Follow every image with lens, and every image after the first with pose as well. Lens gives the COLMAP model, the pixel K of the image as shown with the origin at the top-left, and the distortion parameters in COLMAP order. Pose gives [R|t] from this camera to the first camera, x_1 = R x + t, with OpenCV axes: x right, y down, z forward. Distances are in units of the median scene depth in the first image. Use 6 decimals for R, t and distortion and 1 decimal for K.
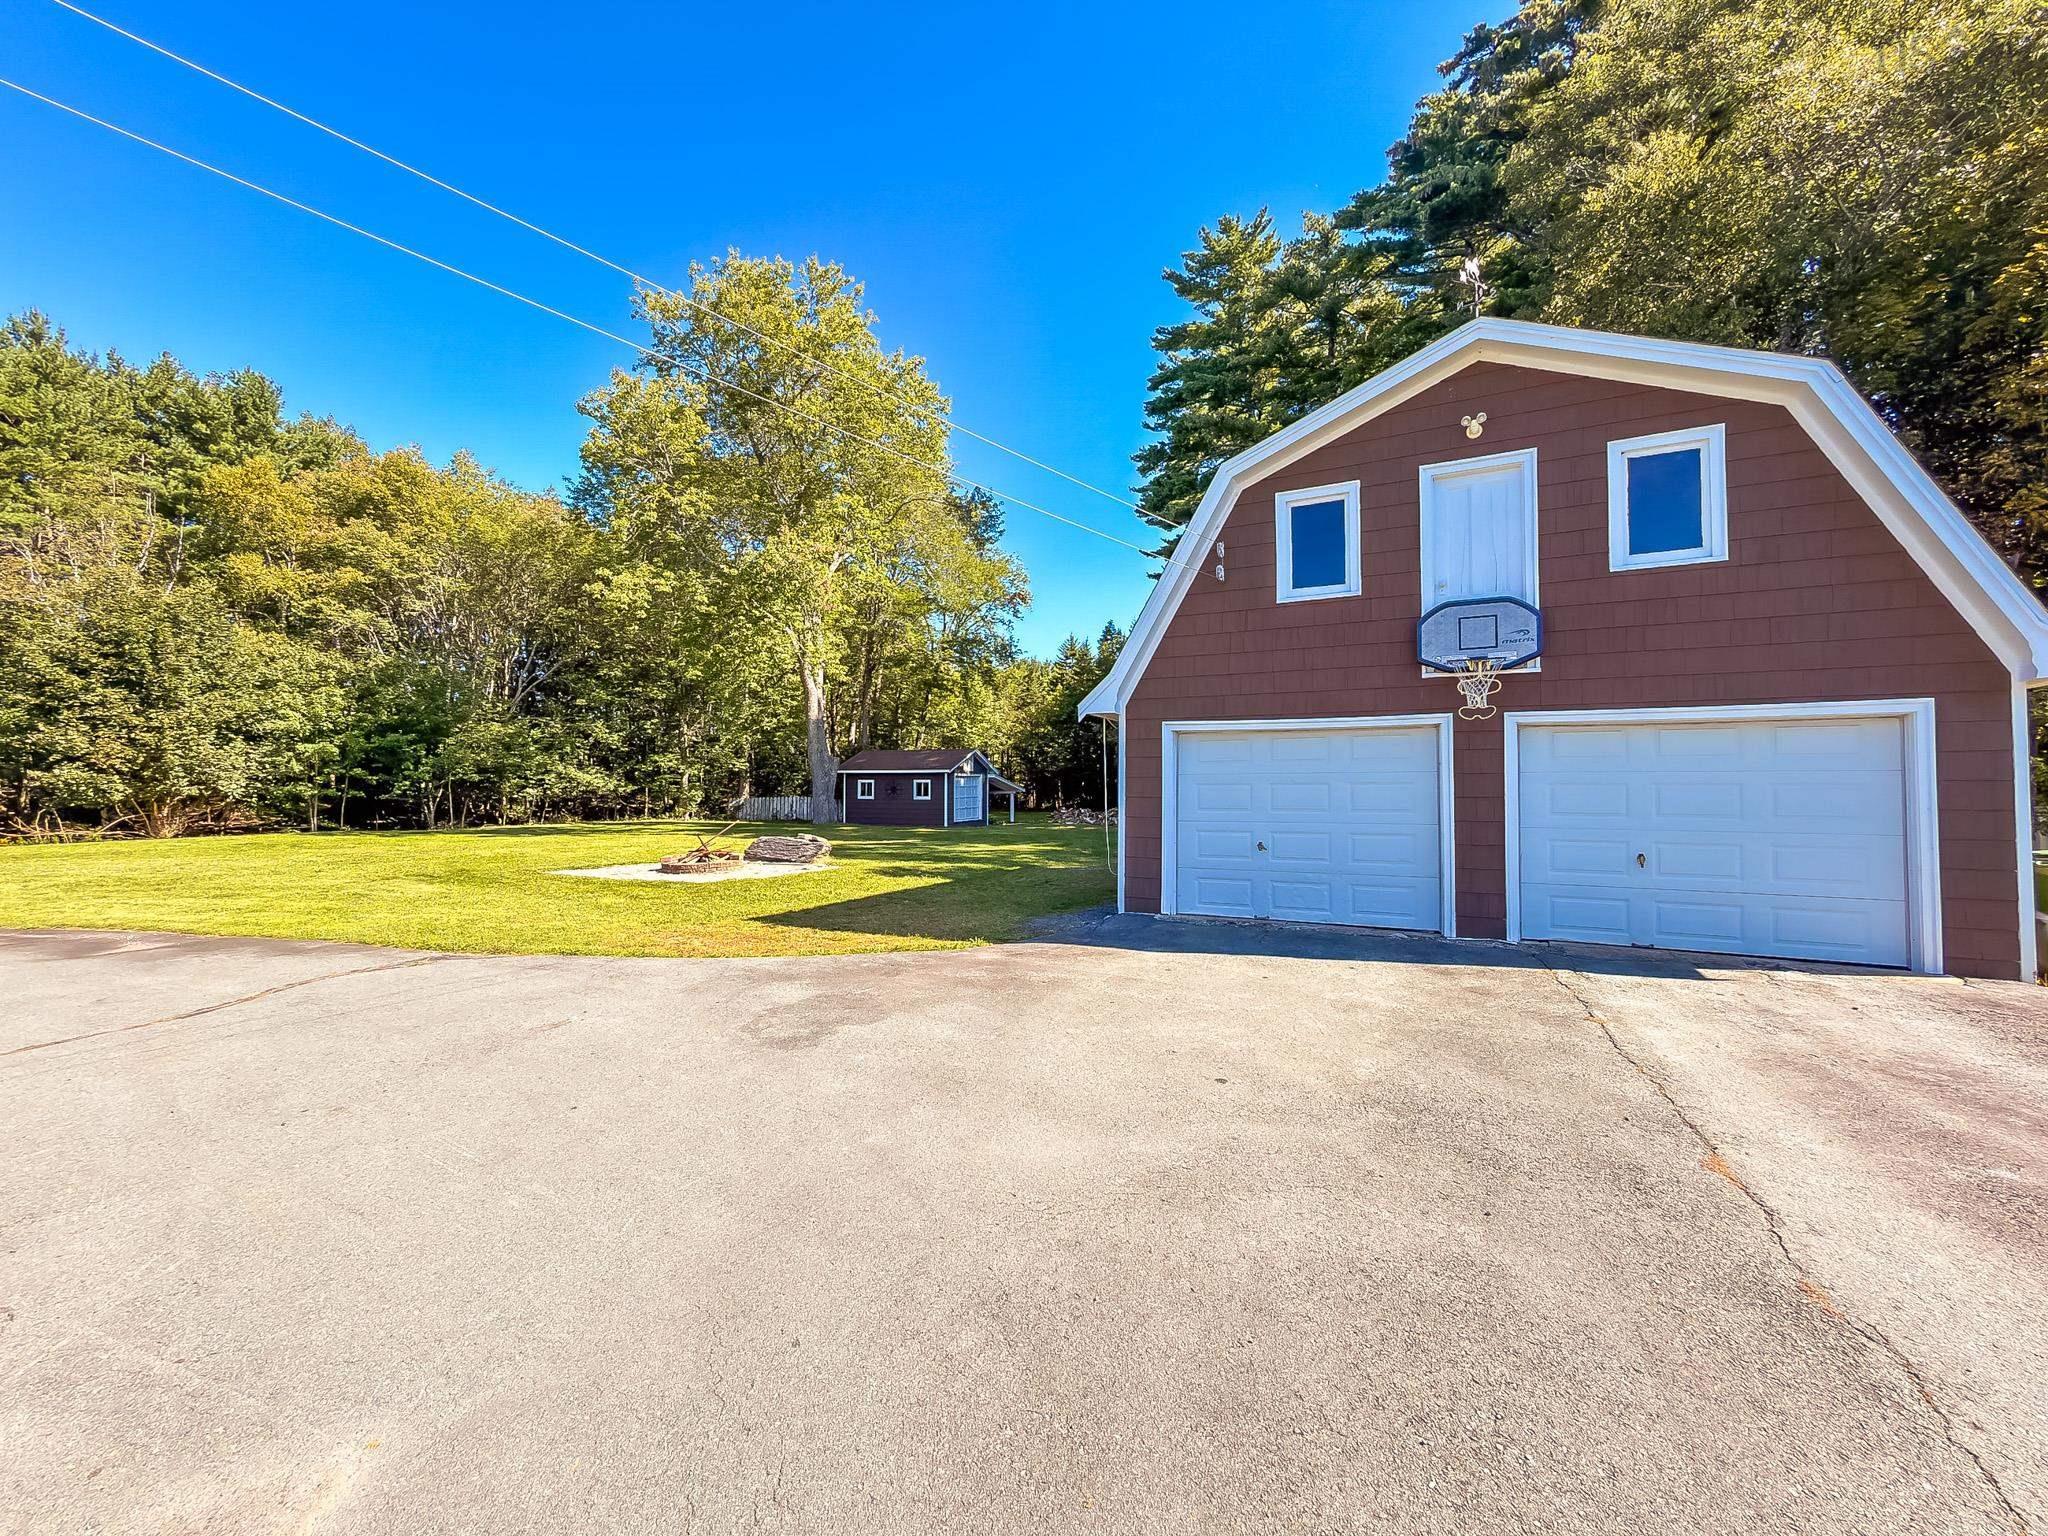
lens RADIAL K [[820.1, 0, 1013.3], [0, 820.1, 777.2], [0, 0, 1]] dist [-0.003510, 0.000396]
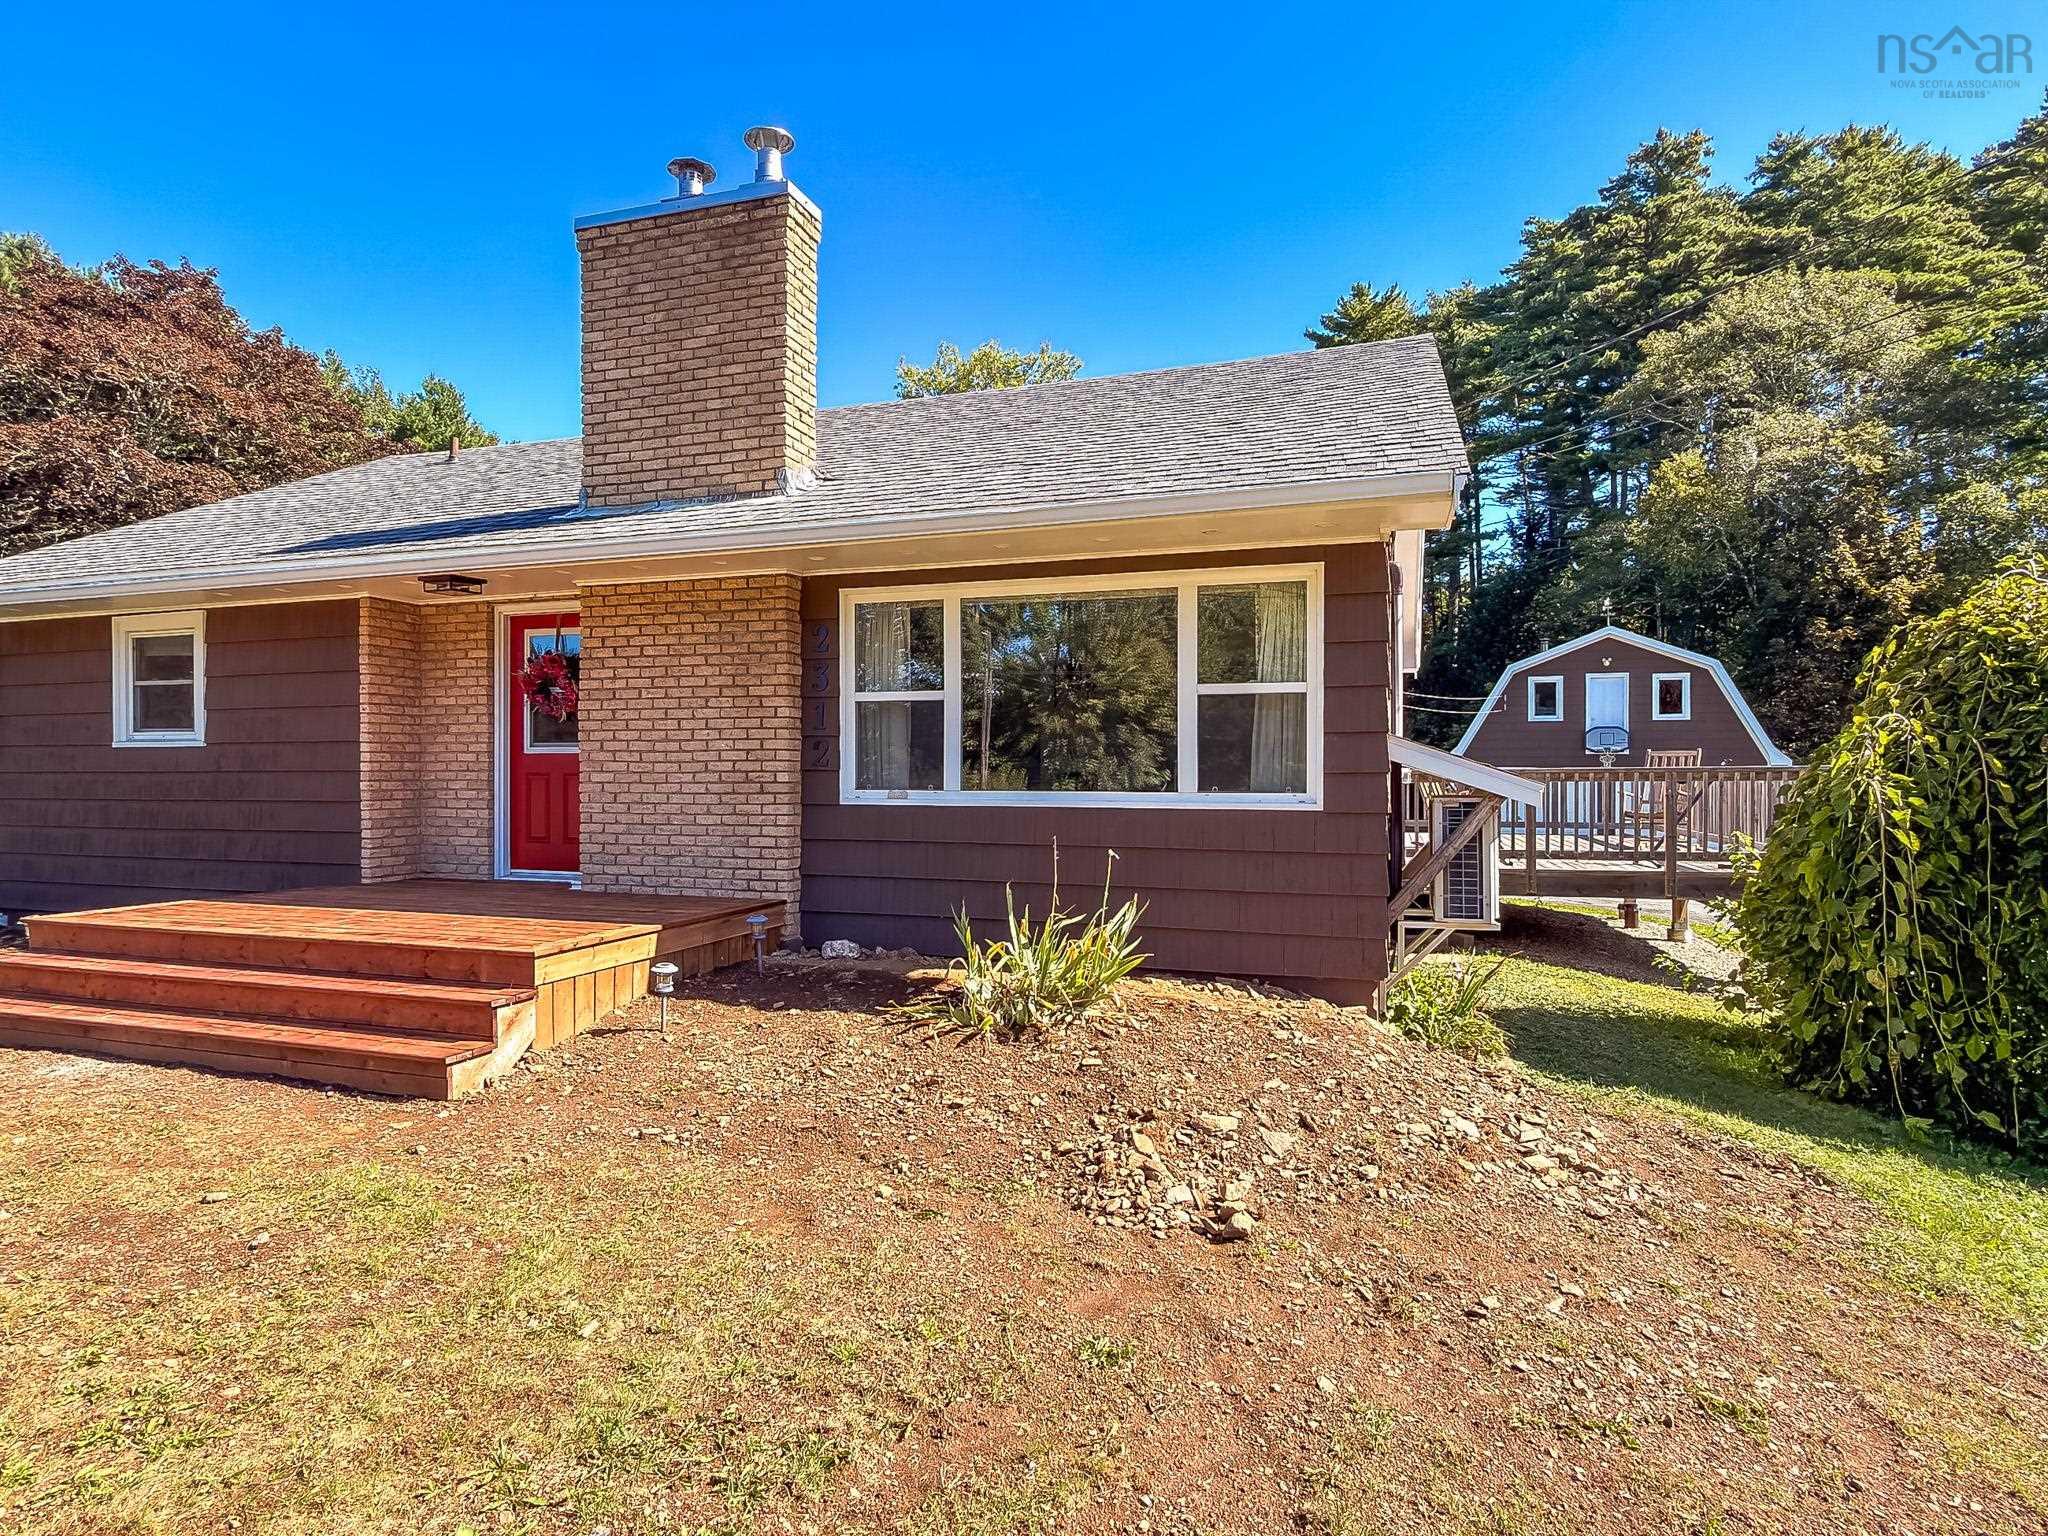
lens RADIAL K [[1109.6, 0, 1034.9], [0, 1109.6, 776.4], [0, 0, 1]] dist [-0.000110, -0.000627]
pose [[0.994345, 0.008163, 0.105888, -1.441728], [-0.009918, 0.999822, 0.016066, -0.078301], [-0.105738, -0.017025, 0.994248, -2.077854]]
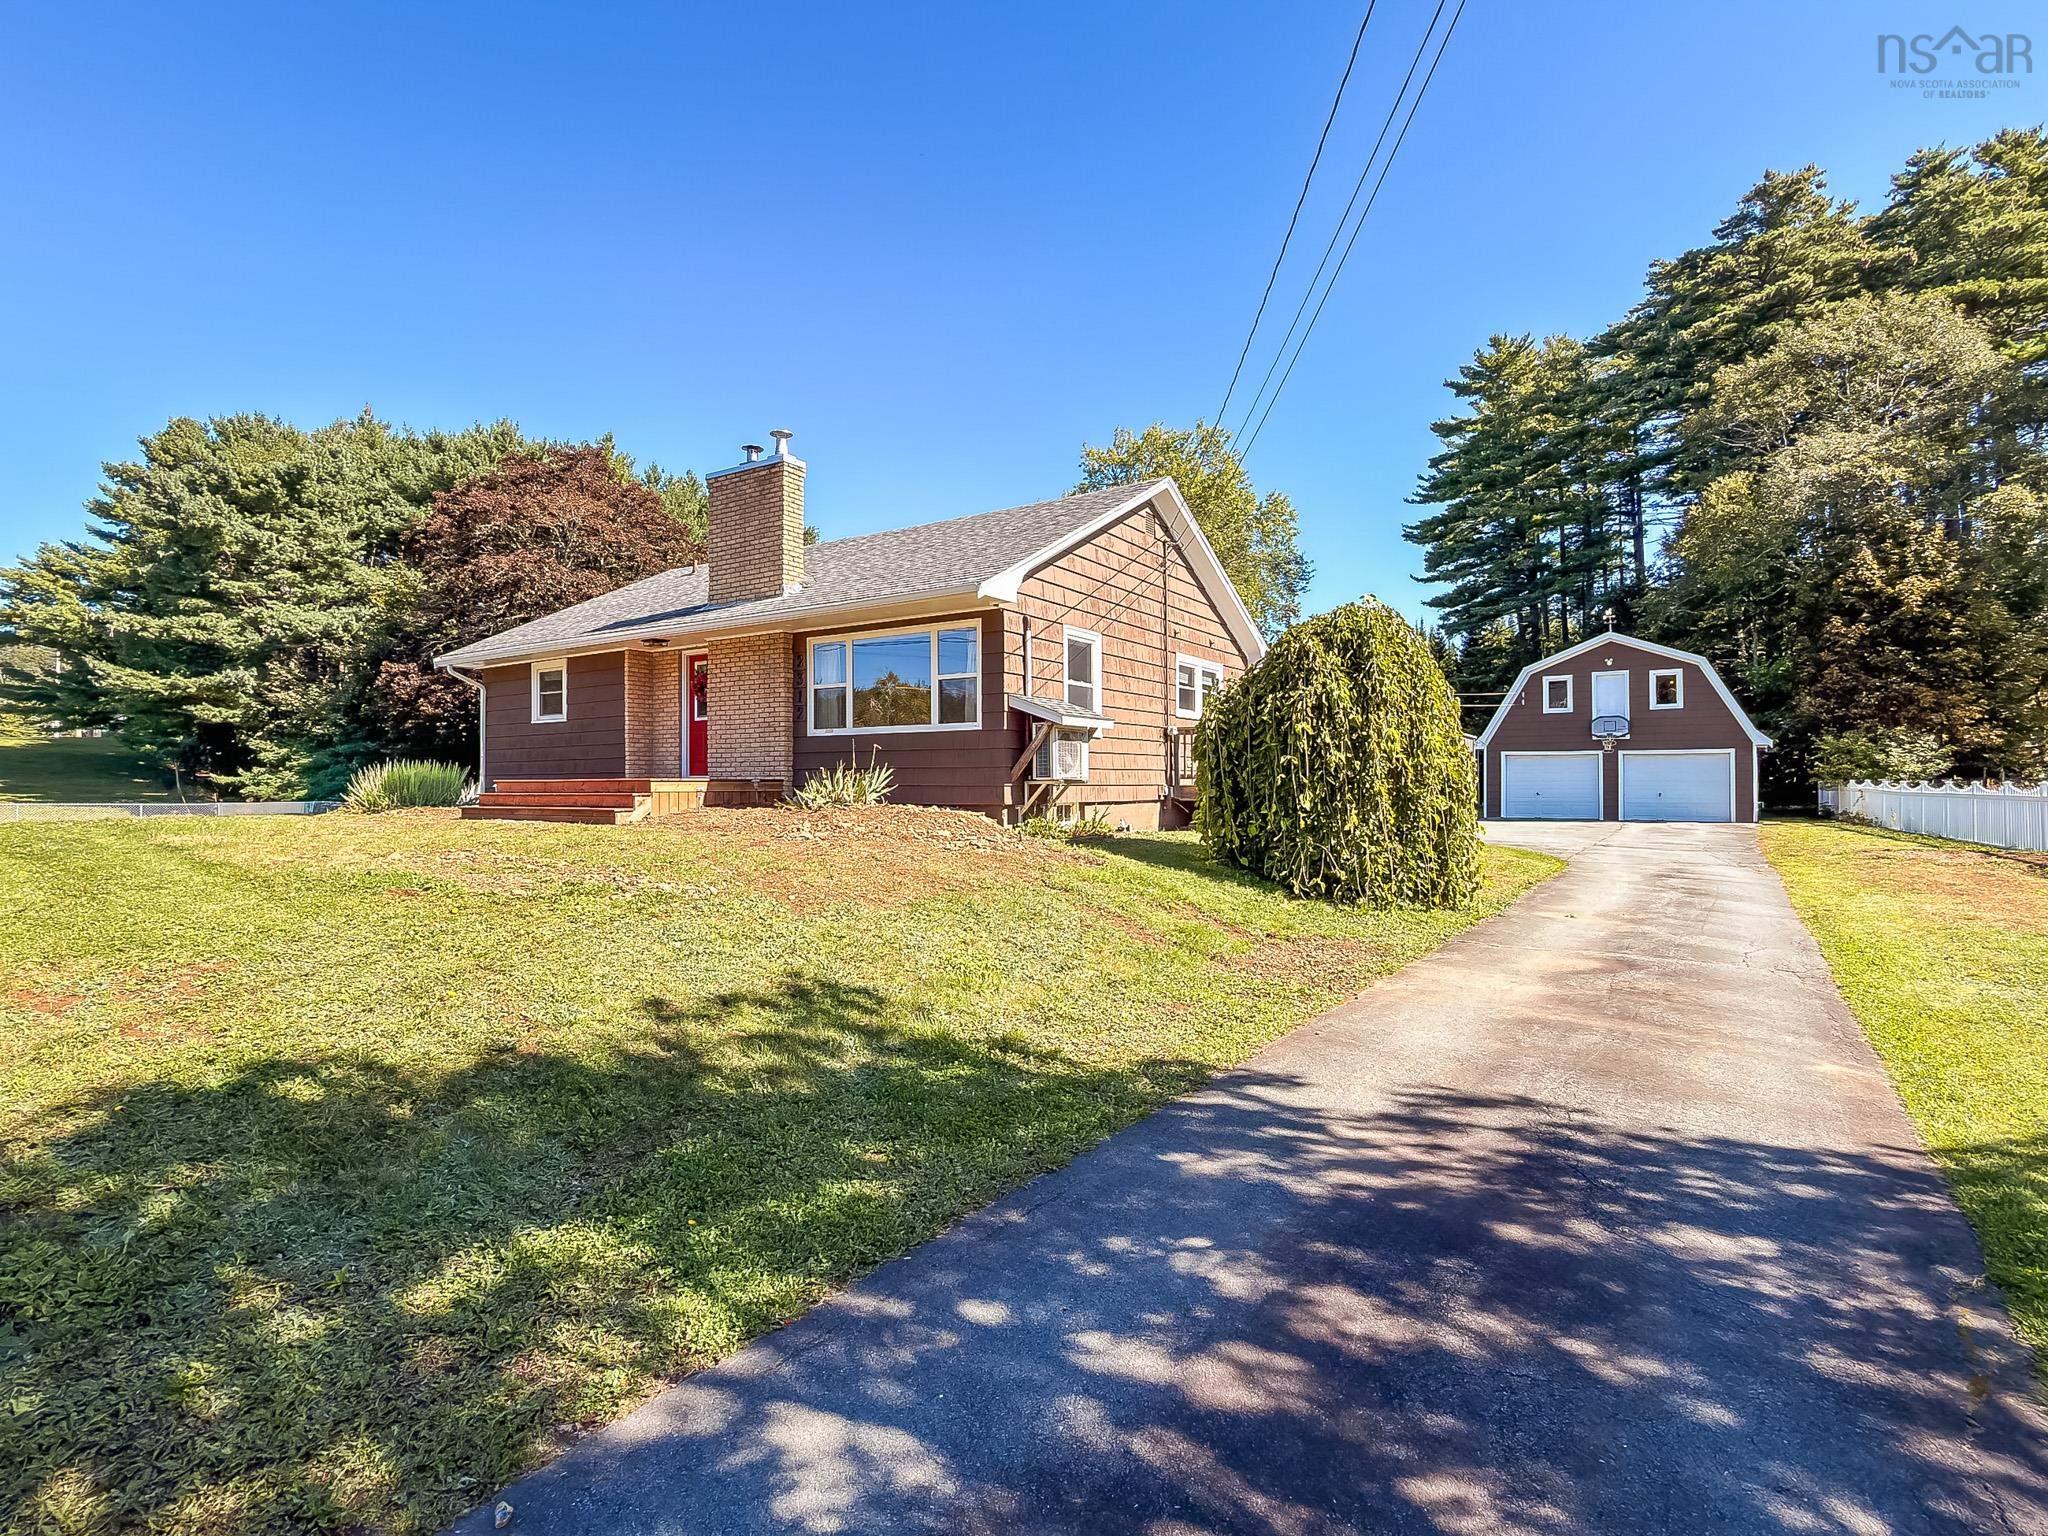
lens RADIAL K [[1005.0, 0, 1030.2], [0, 1005.0, 769.4], [0, 0, 1]] dist [-0.005754, 0.000772]
pose [[0.988681, 0.002624, -0.150010, -0.930142], [-0.002985, 0.999993, -0.002177, 0.007623], [0.150003, 0.002600, 0.988682, -2.753166]]
